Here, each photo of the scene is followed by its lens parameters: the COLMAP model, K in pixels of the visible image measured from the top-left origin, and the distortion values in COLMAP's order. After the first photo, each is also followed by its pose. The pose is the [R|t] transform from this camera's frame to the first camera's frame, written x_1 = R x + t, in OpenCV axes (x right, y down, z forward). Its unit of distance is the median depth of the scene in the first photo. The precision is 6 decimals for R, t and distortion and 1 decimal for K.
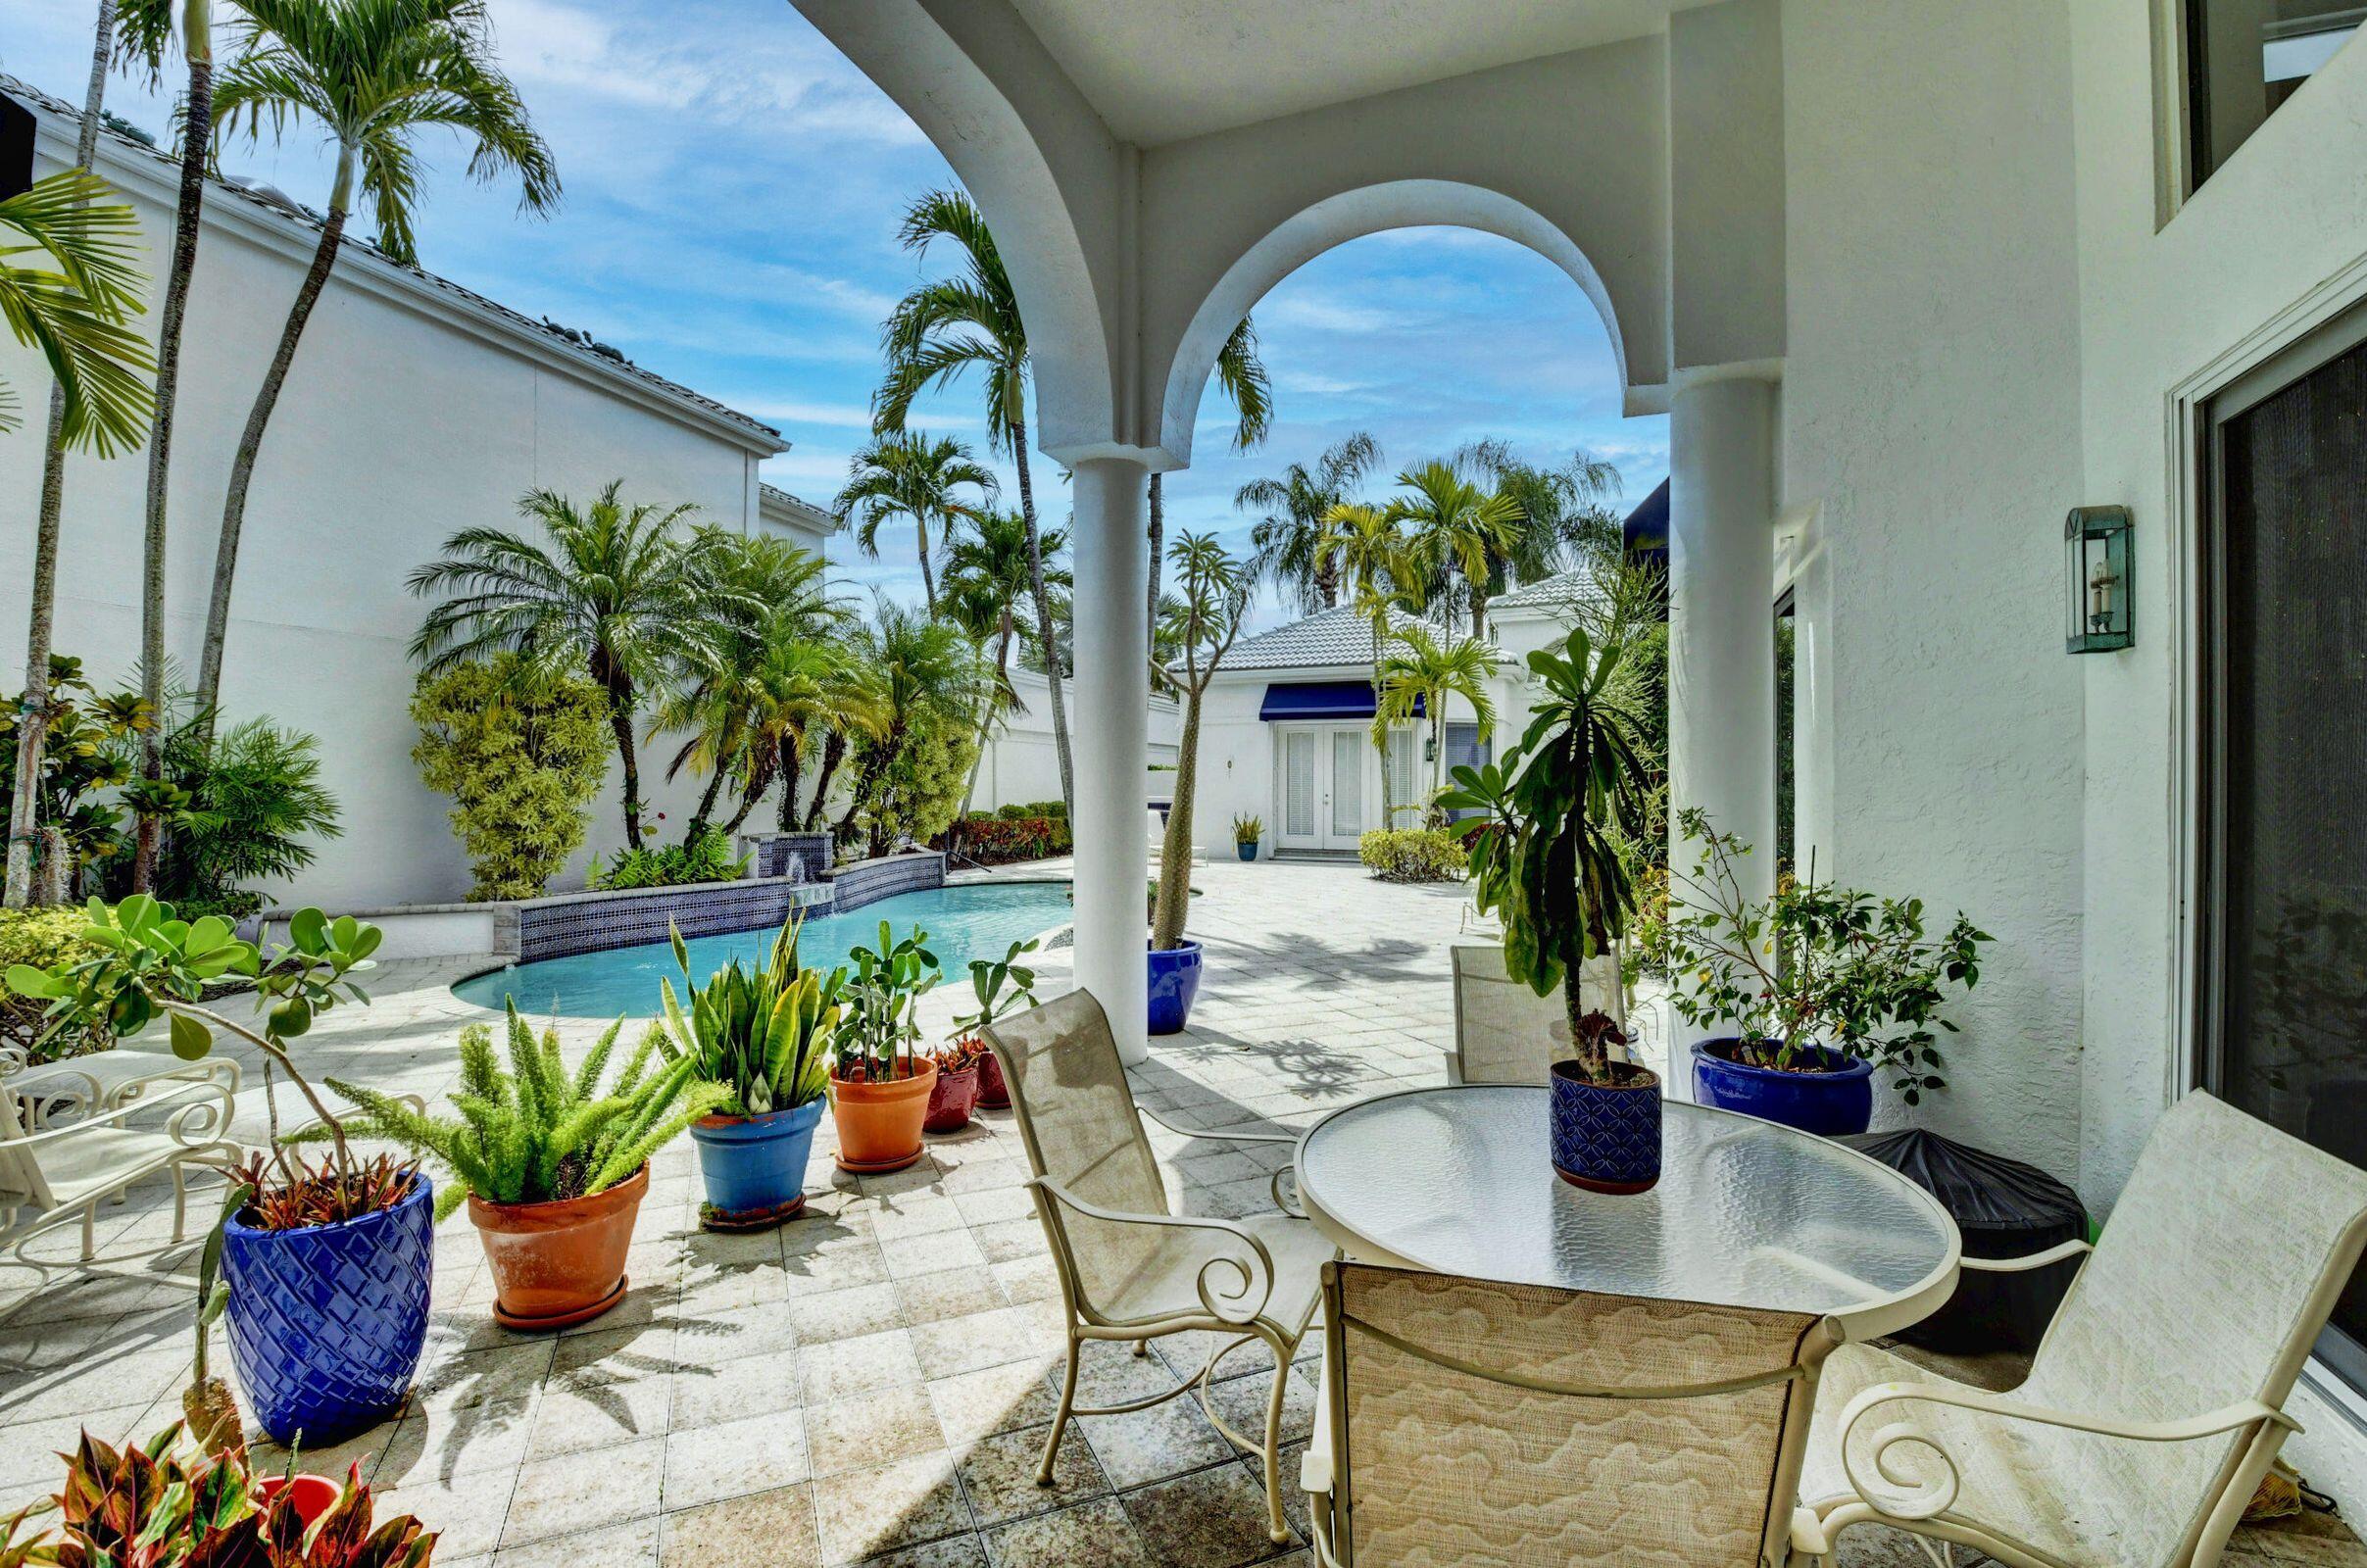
lens RADIAL K [[1073.3, 0, 1183.5], [0, 1073.3, 784.0], [0, 0, 1]] dist [0.000286, -0.028965]
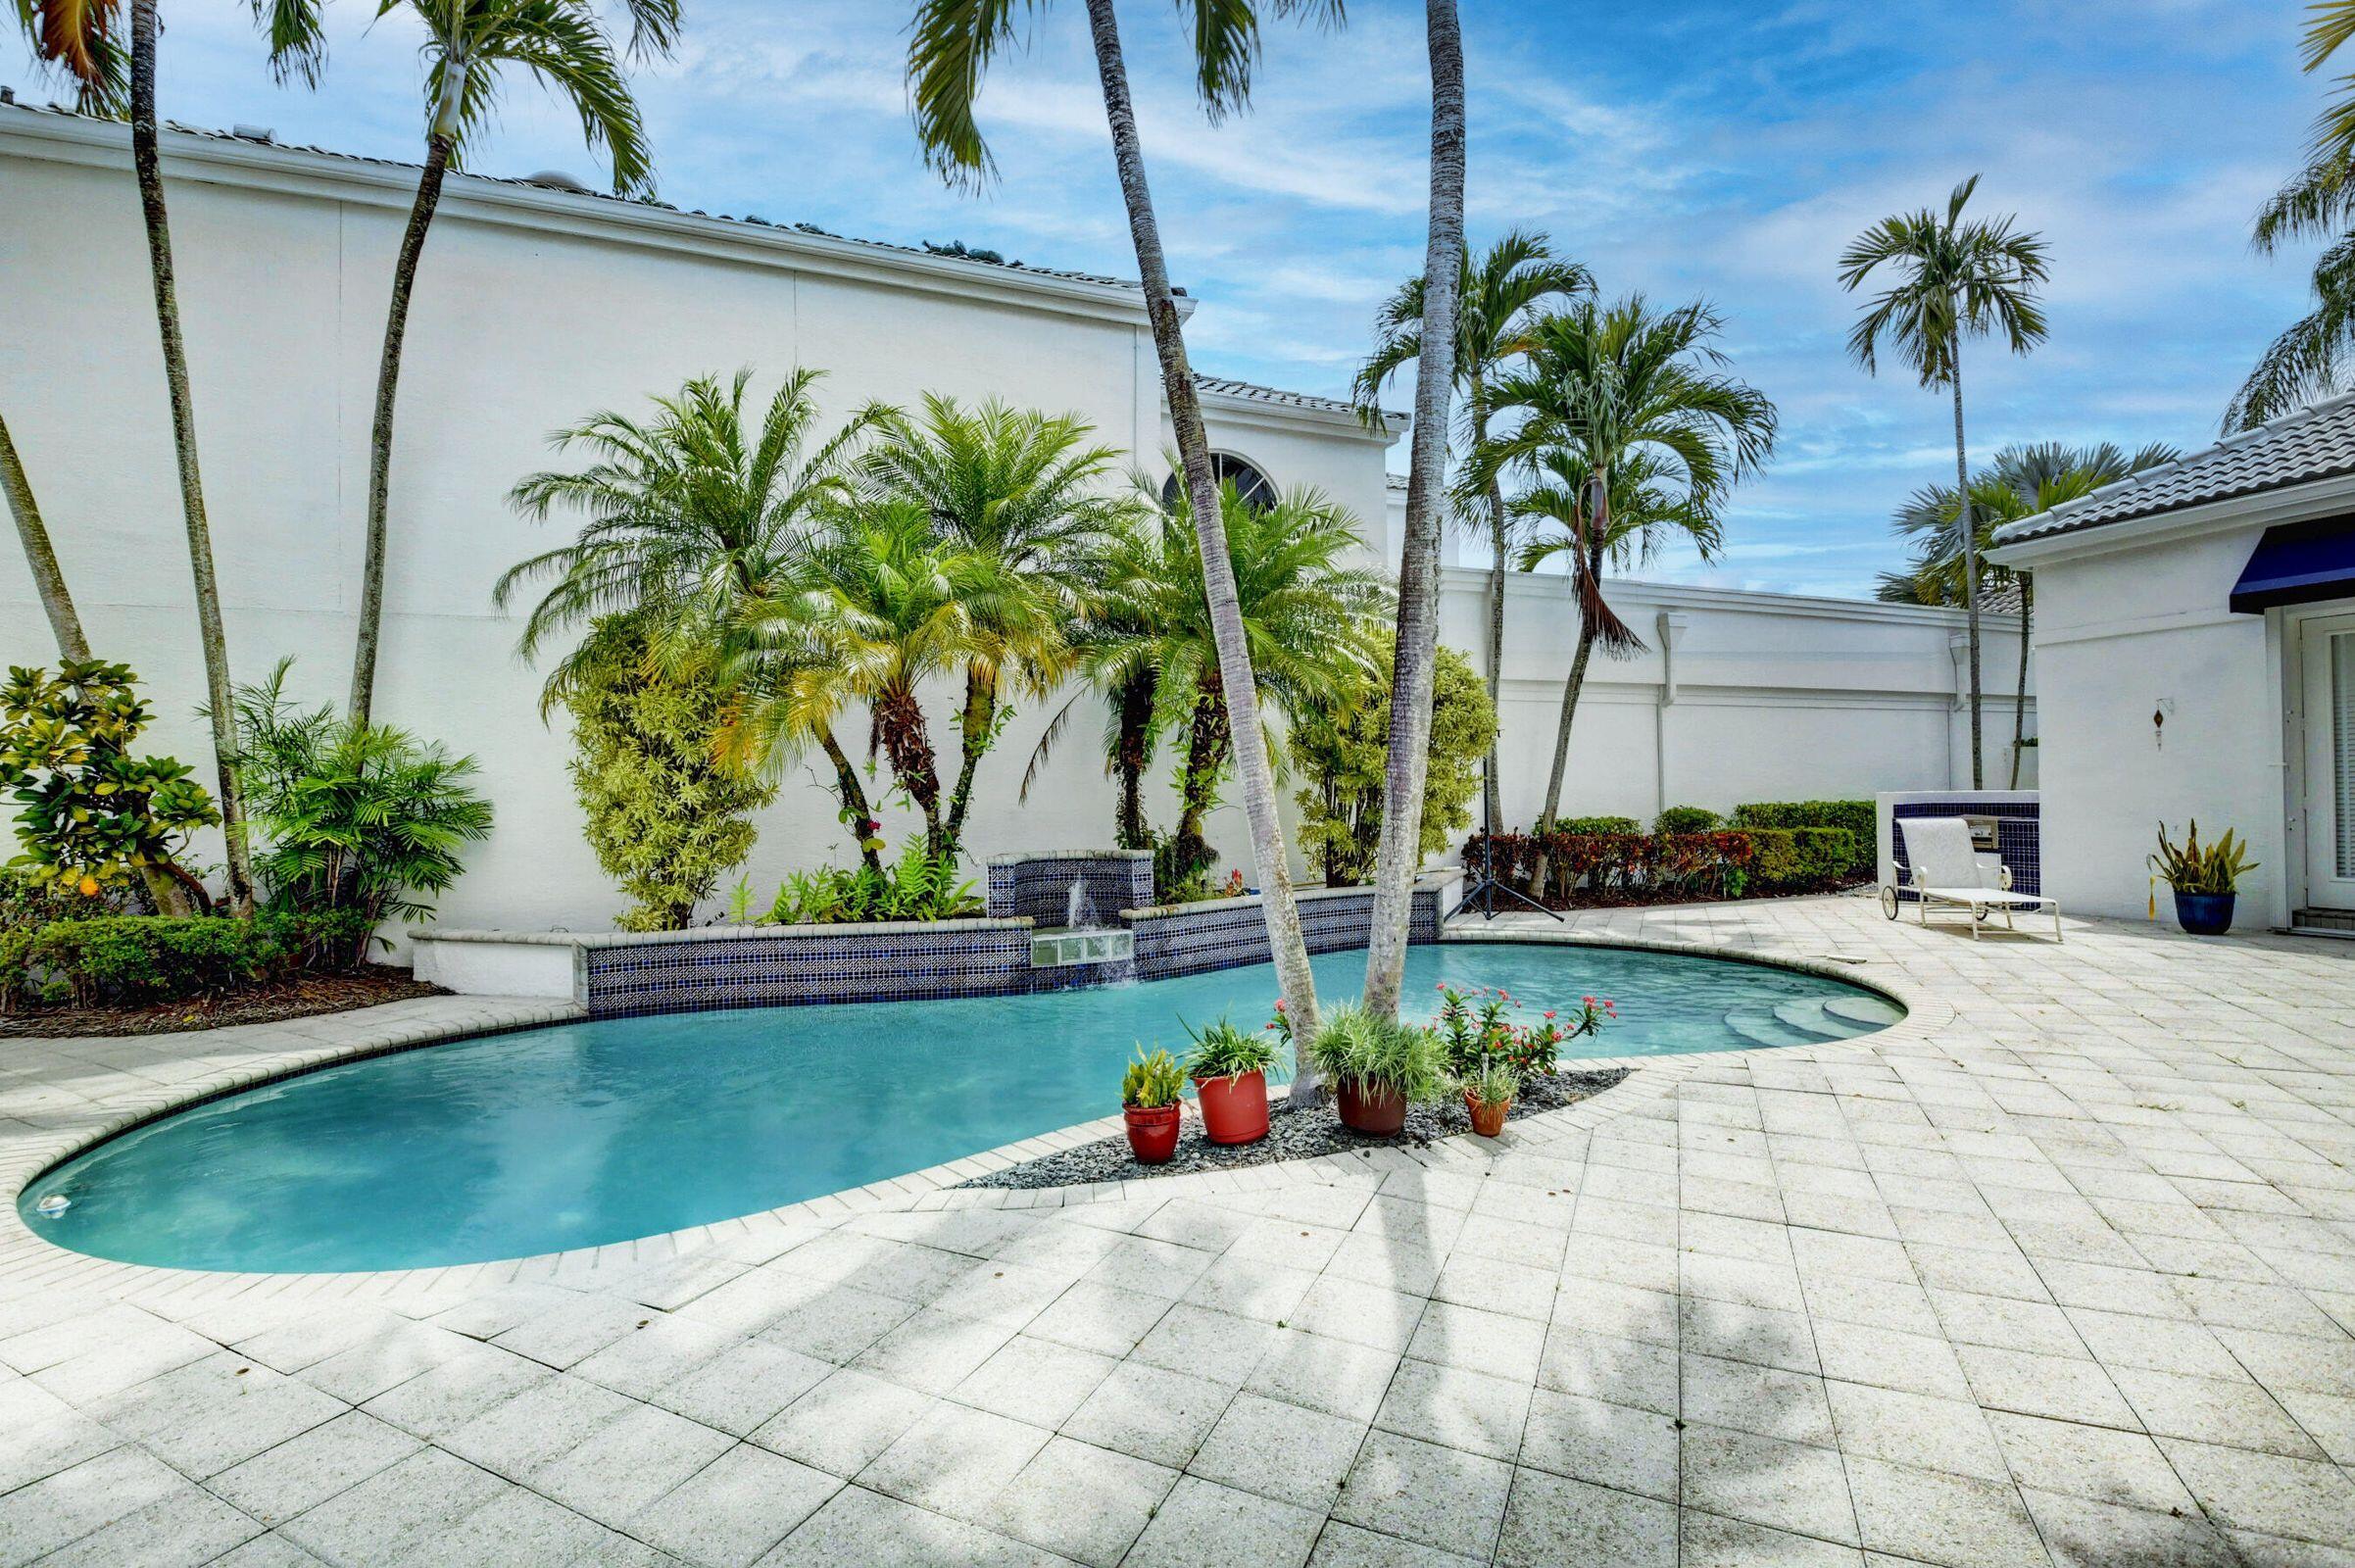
lens RADIAL K [[1078.1, 0, 1180.9], [0, 1078.1, 754.2], [0, 0, 1]] dist [0.022490, -0.030574]
pose [[0.650334, -0.034617, -0.758860, 0.202357], [0.016278, 0.999367, -0.031638, 0.008199], [0.759474, 0.008223, 0.650485, 0.655861]]
